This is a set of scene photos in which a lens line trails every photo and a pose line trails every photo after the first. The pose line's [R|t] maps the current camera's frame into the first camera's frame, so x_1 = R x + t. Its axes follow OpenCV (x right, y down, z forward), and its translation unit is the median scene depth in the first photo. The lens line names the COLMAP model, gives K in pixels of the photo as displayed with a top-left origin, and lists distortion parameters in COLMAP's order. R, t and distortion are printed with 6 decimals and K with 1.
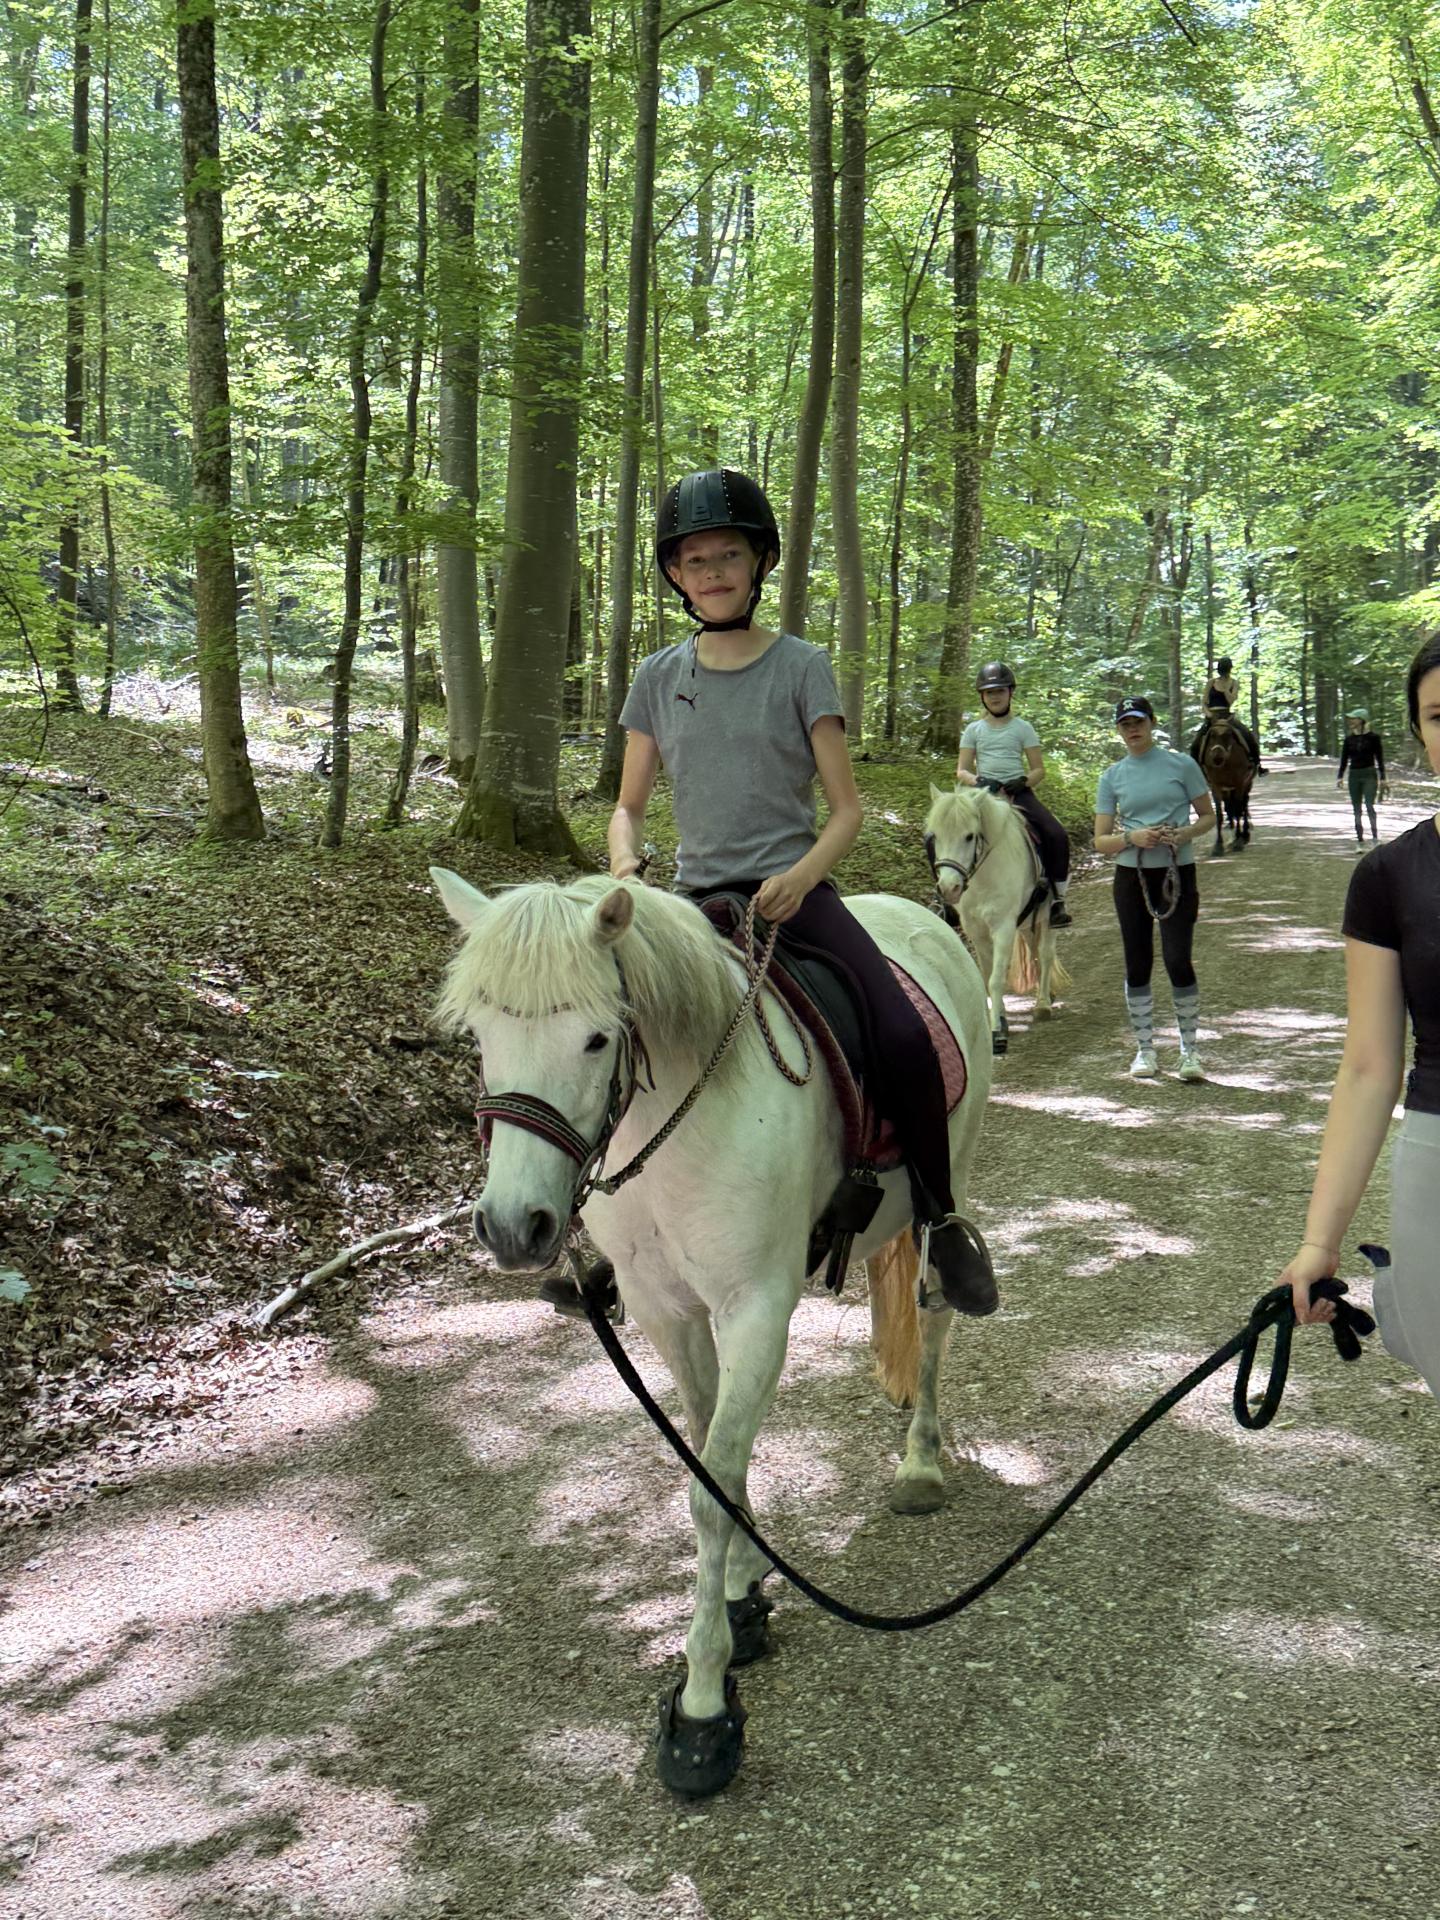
lens RADIAL K [[2143.5, 0, 688.7], [0, 2143.5, 974.4], [0, 0, 1]] dist [0.218496, -0.483533]
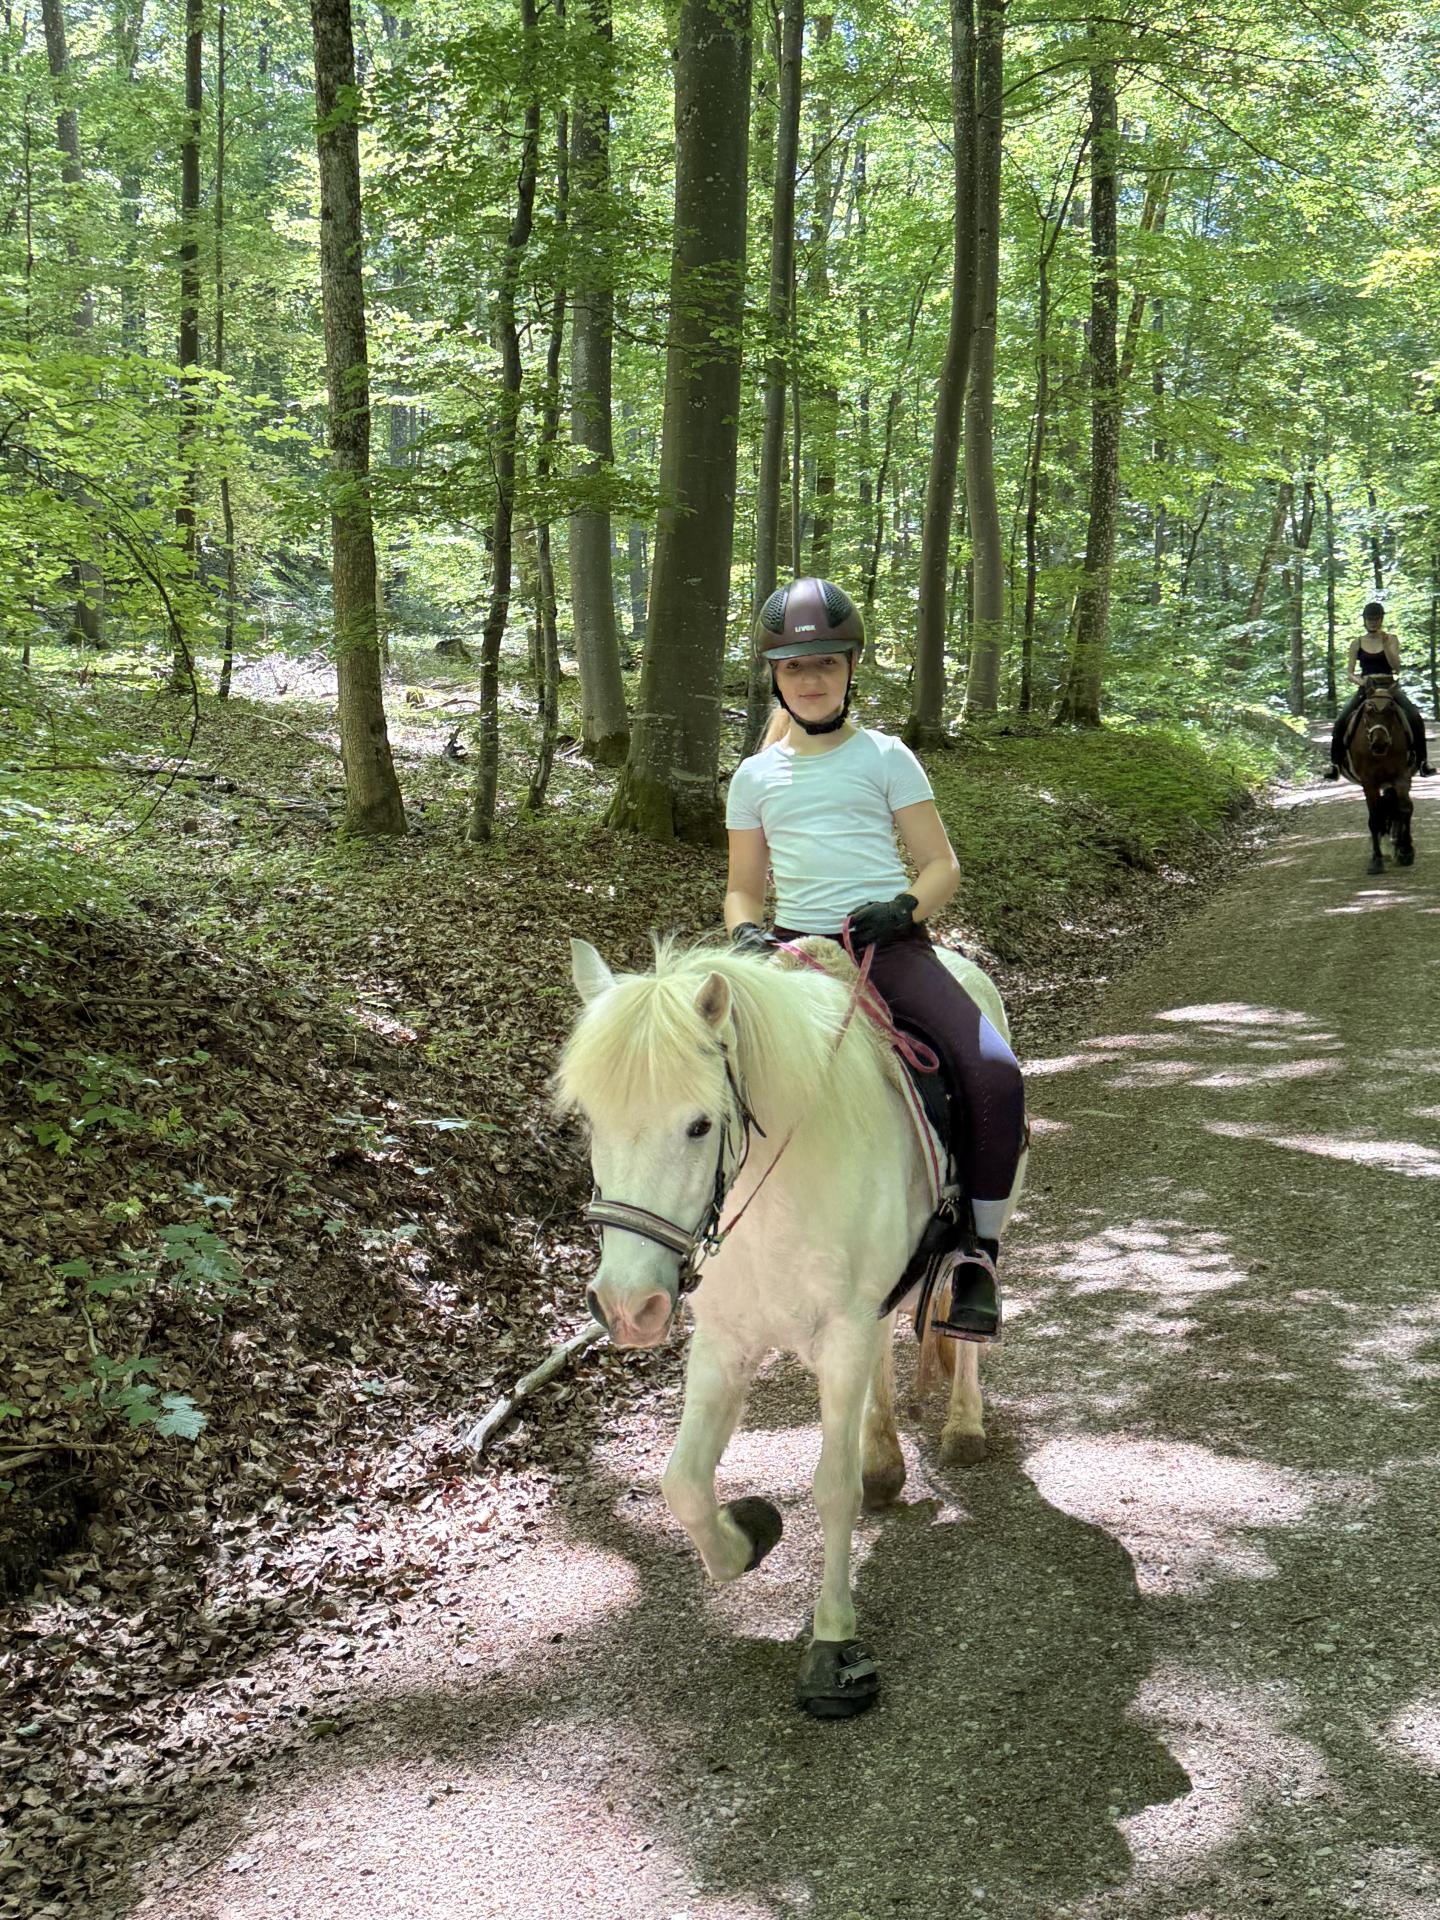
lens RADIAL K [[2133.9, 0, 690.3], [0, 2133.9, 973.1], [0, 0, 1]] dist [0.226947, -0.502908]
pose [[0.999082, -0.003894, -0.042672, -0.047685], [0.004458, 0.999904, 0.013140, -0.018638], [0.042617, -0.013318, 0.999003, 0.111667]]
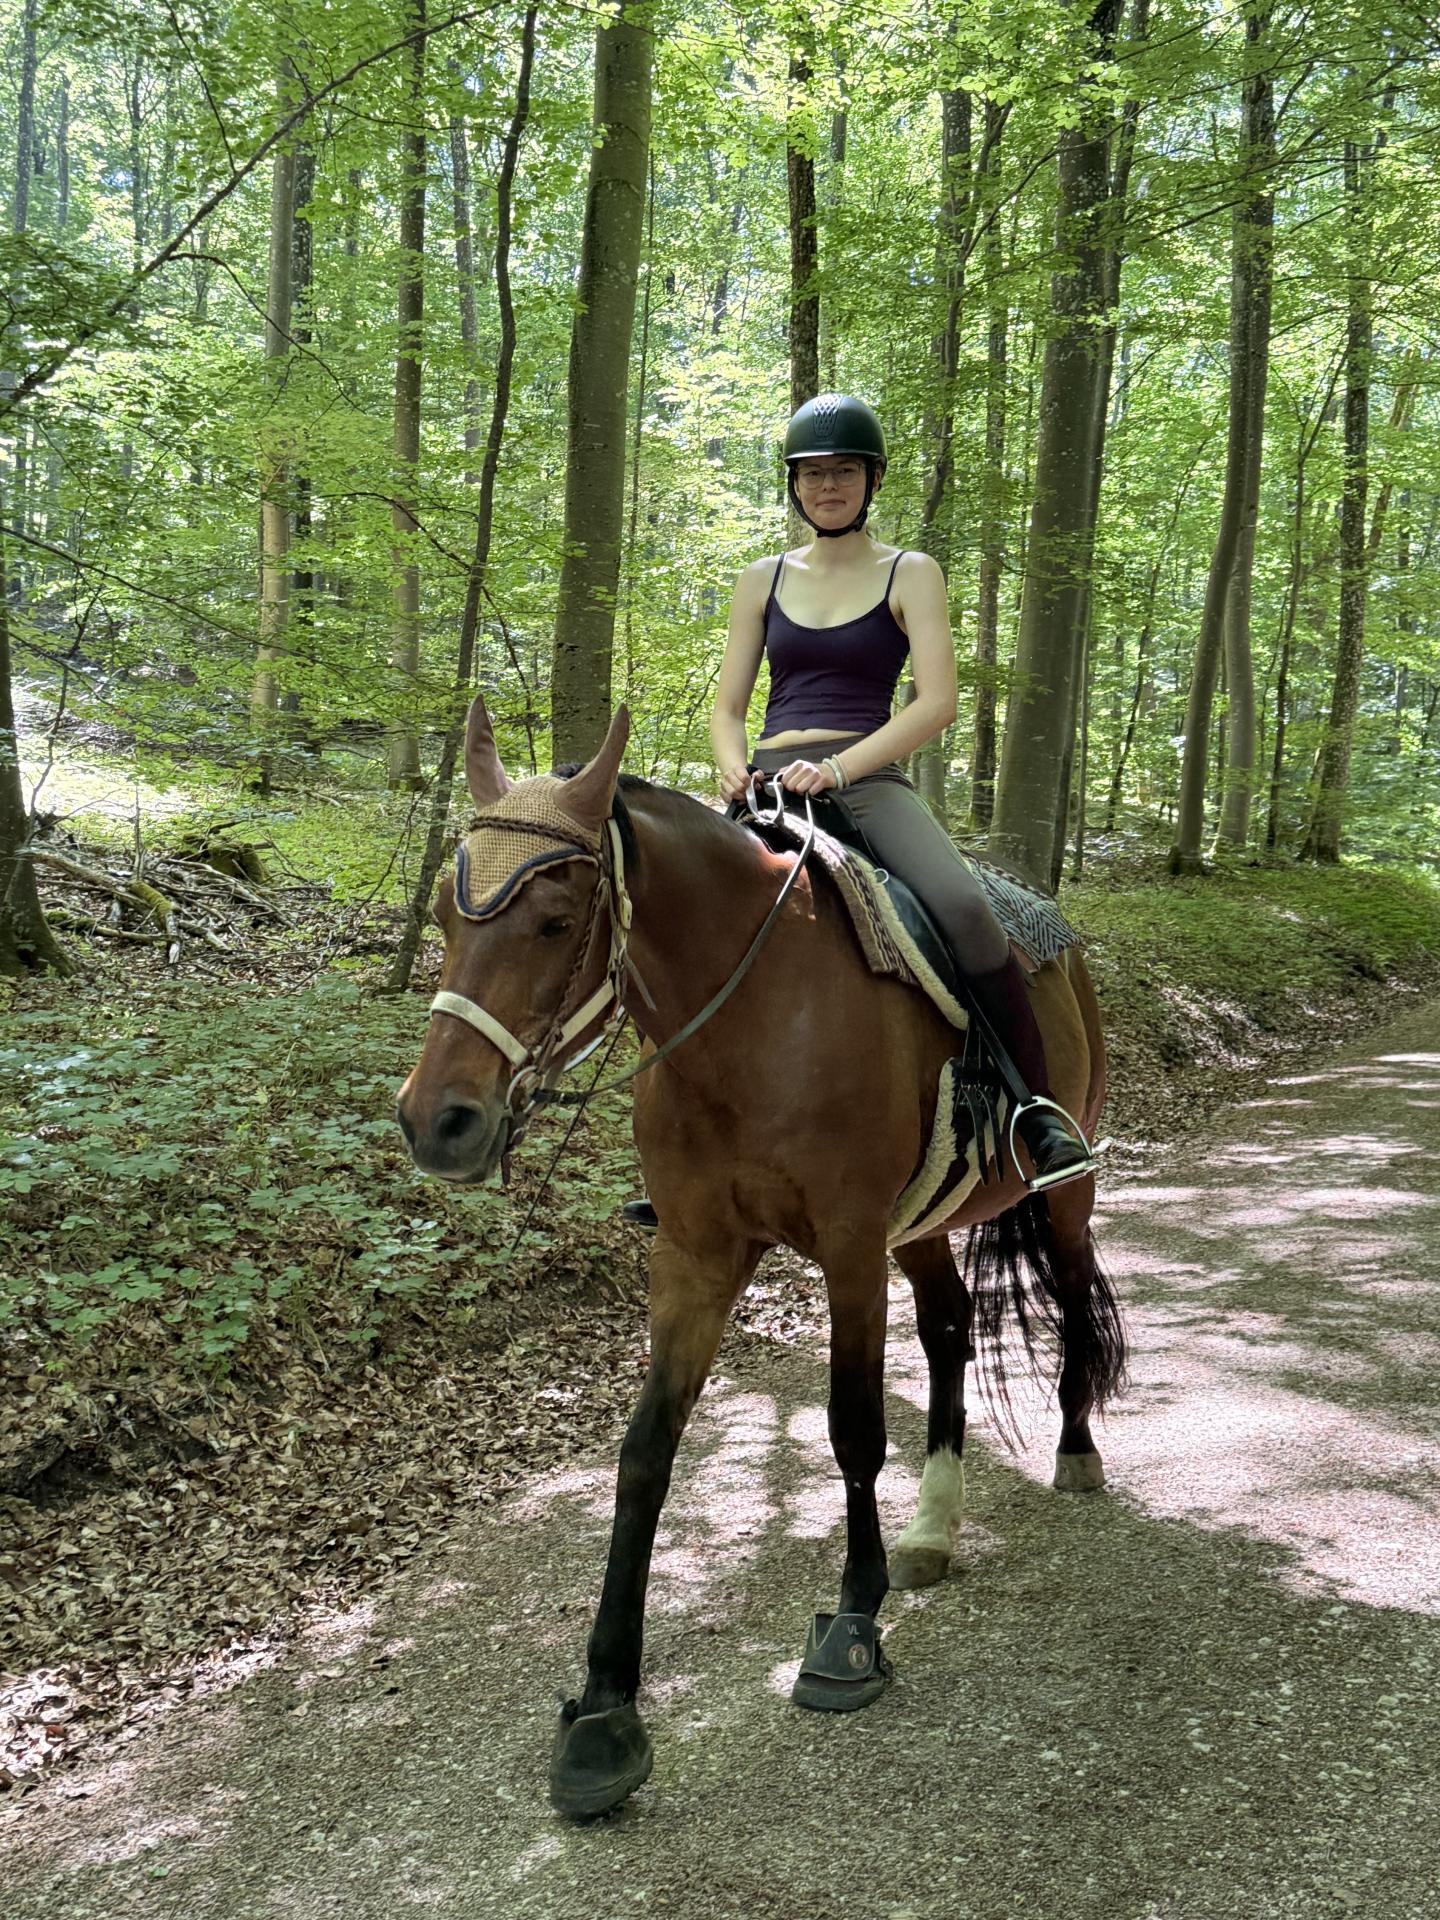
lens RADIAL K [[2160.5, 0, 666.1], [0, 2160.5, 971.3], [0, 0, 1]] dist [0.218794, -0.531046]
pose [[0.988149, 0.038770, -0.148522, -0.128064], [-0.045828, 0.997962, -0.044401, 0.048123], [0.146498, 0.050681, 0.987912, -0.397176]]
